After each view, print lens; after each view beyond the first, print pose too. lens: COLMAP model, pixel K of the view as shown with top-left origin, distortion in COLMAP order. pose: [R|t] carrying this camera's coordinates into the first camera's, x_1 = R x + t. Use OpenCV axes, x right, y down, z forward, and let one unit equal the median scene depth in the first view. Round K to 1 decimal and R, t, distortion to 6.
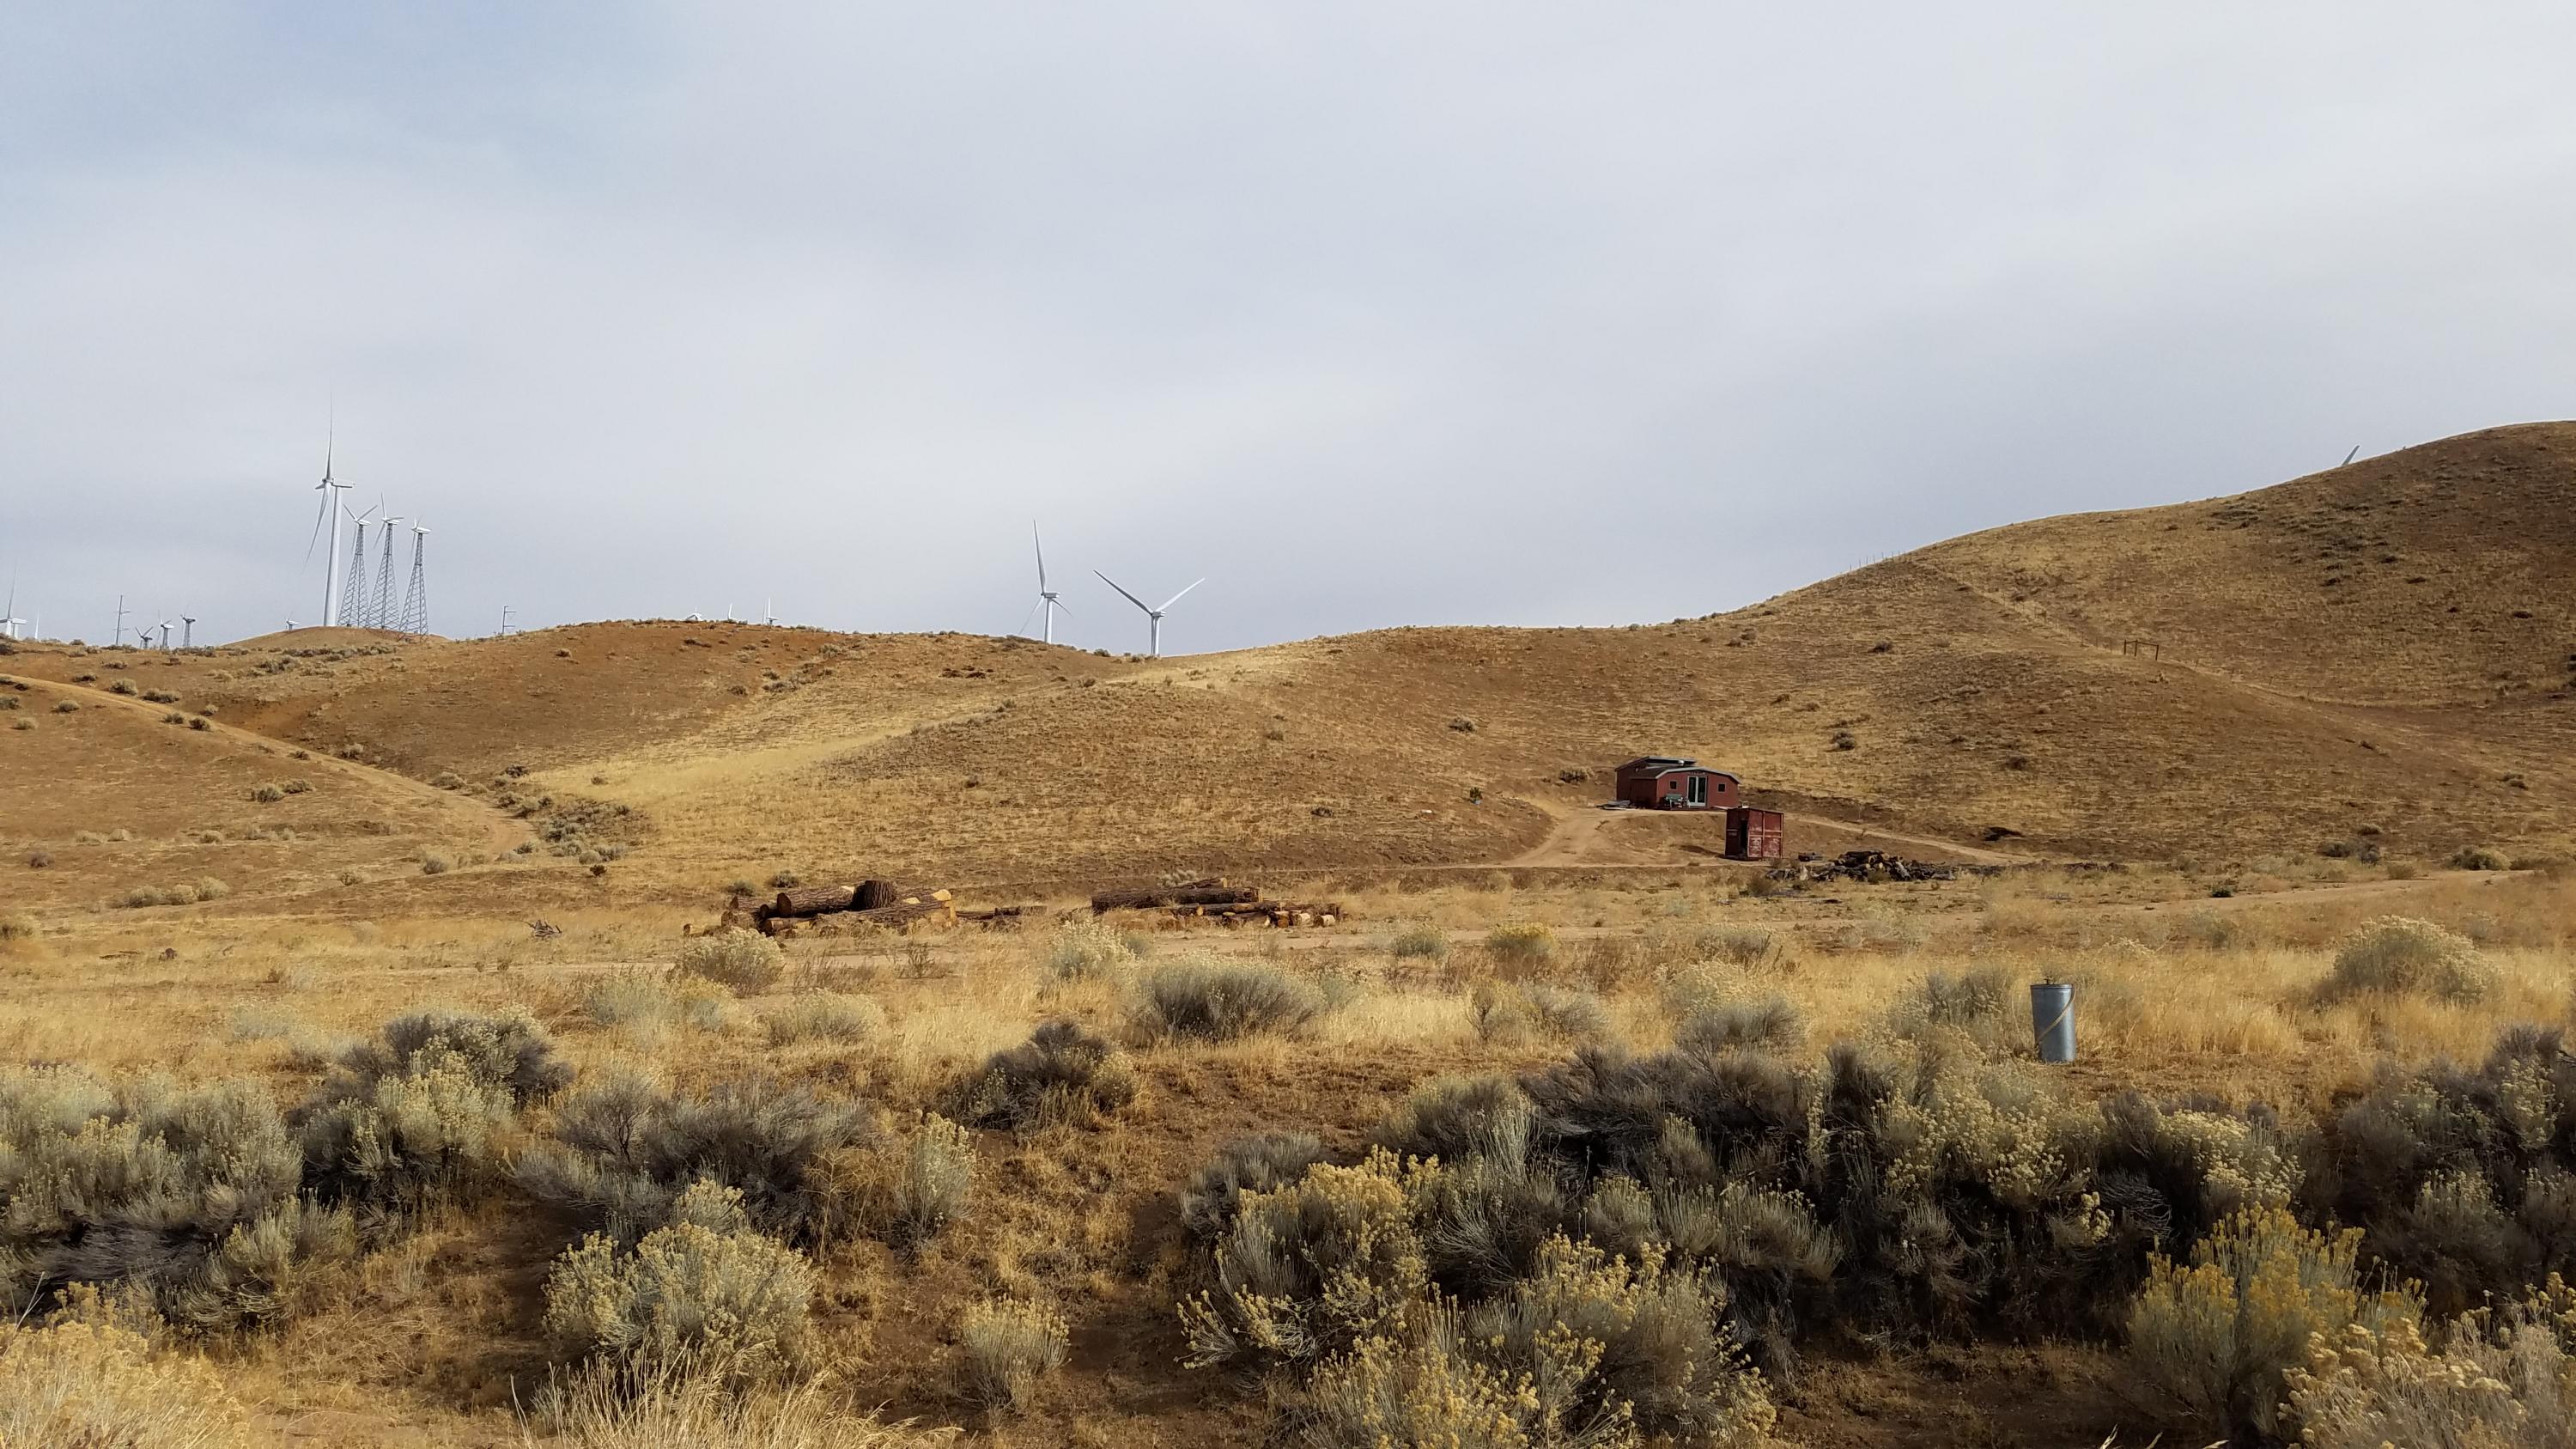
lens RADIAL K [[1958.3, 0, 1289.9], [0, 1958.3, 750.5], [0, 0, 1]] dist [0.246824, -0.467940]
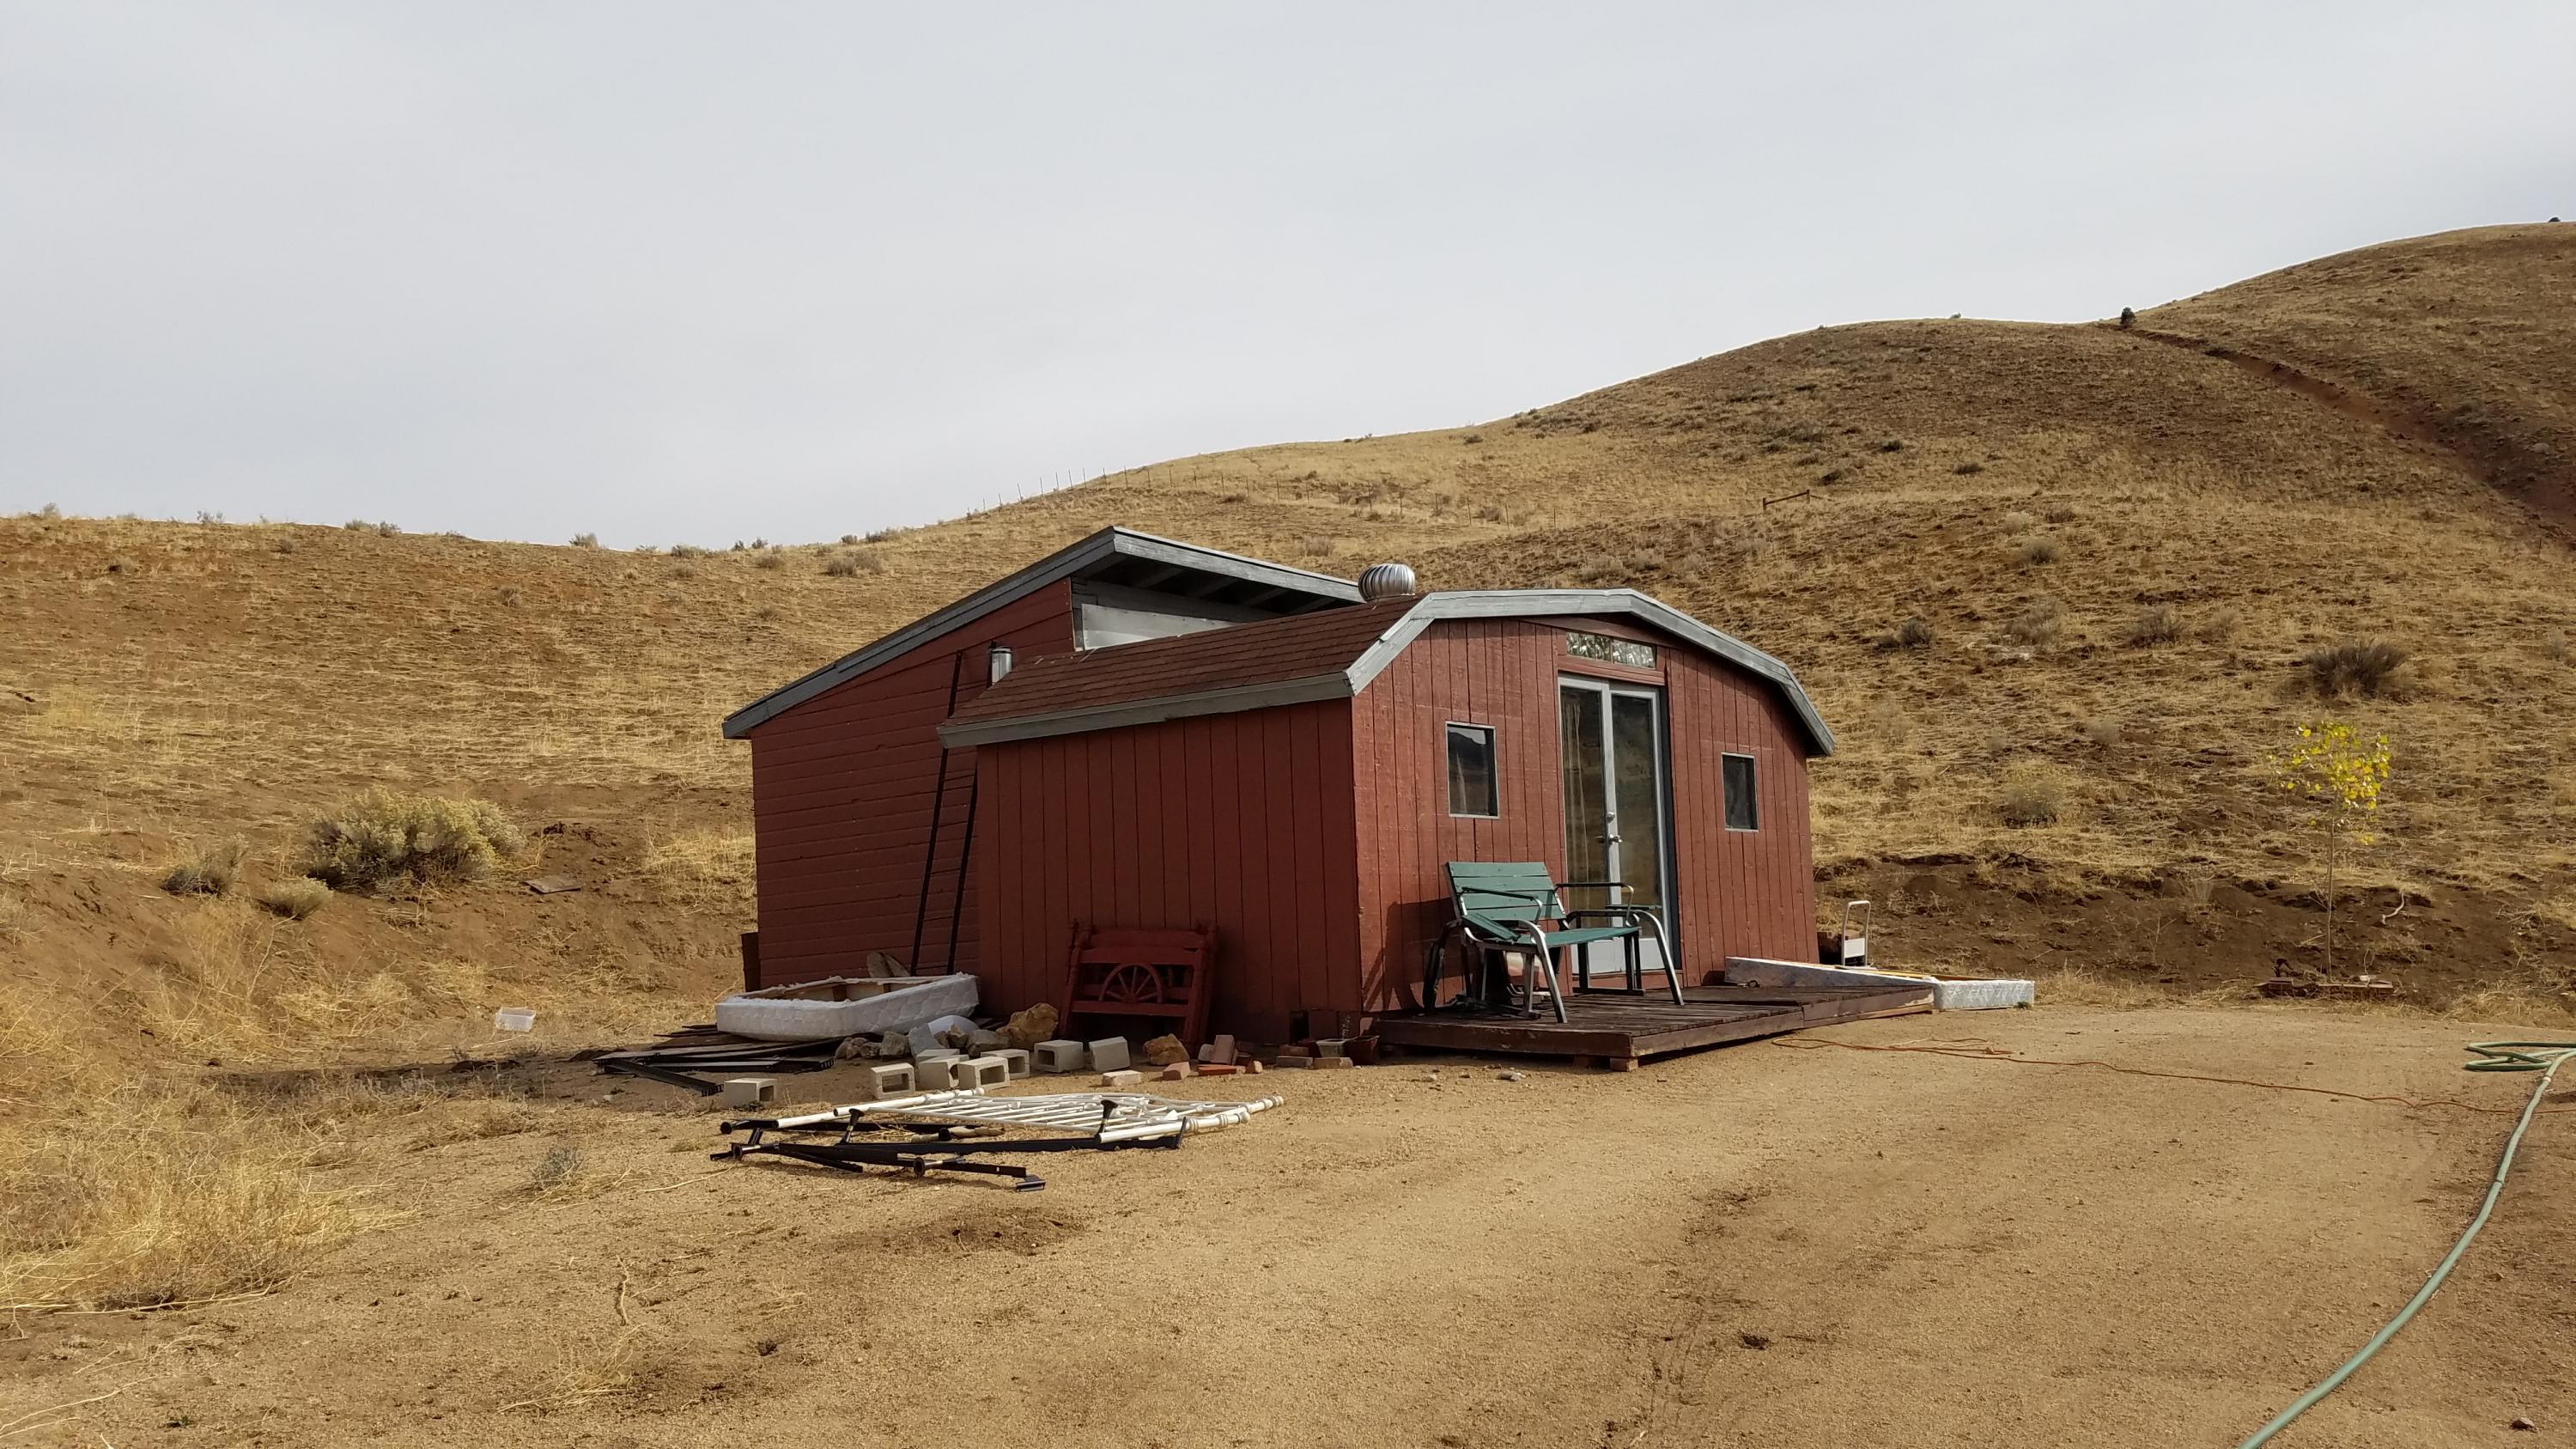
lens RADIAL K [[1962.2, 0, 1280.4], [0, 1962.2, 795.3], [0, 0, 1]] dist [0.274616, -0.555480]
pose [[0.861980, -0.040097, 0.505354, 0.143074], [0.064166, 0.997479, -0.030304, 0.021328], [-0.502865, 0.058548, 0.862380, 0.951515]]
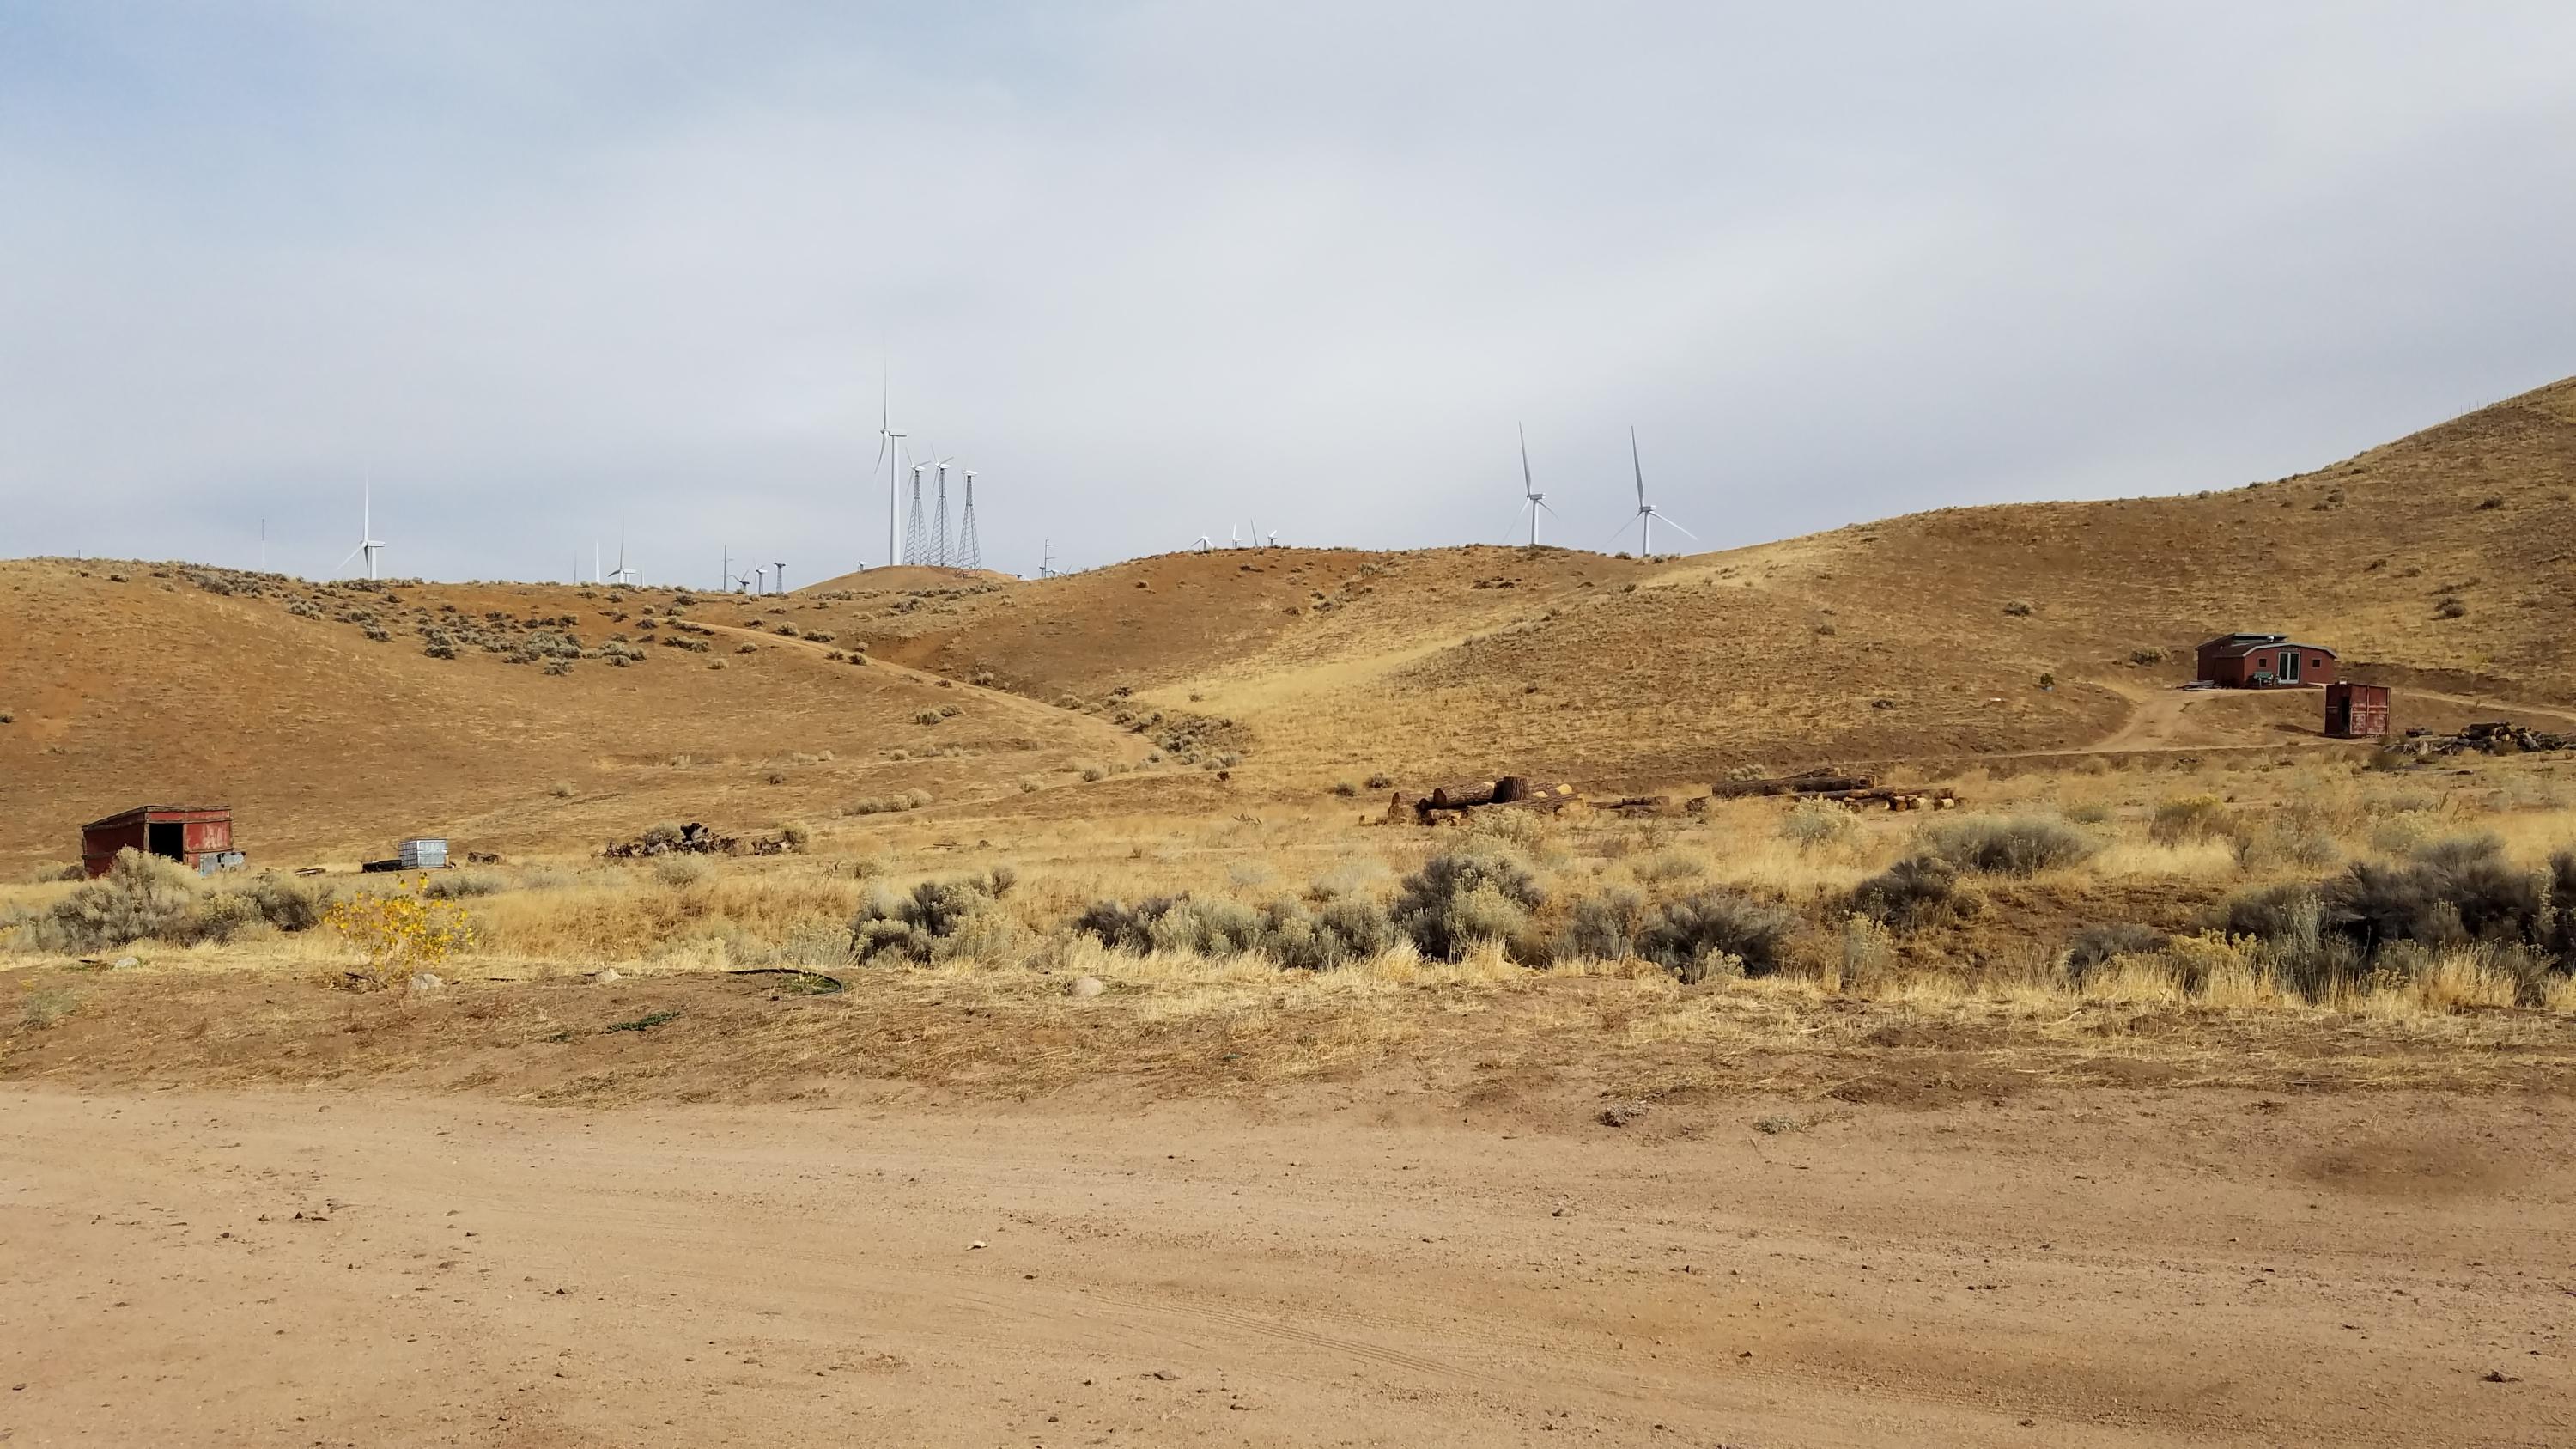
lens RADIAL K [[1965.2, 0, 1302.1], [0, 1965.2, 777.9], [0, 0, 1]] dist [0.289253, -0.601940]
pose [[0.971627, -0.024255, -0.235271, -0.029021], [0.039081, 0.997519, 0.058558, -0.002657], [0.233267, -0.066091, 0.970164, -0.068707]]
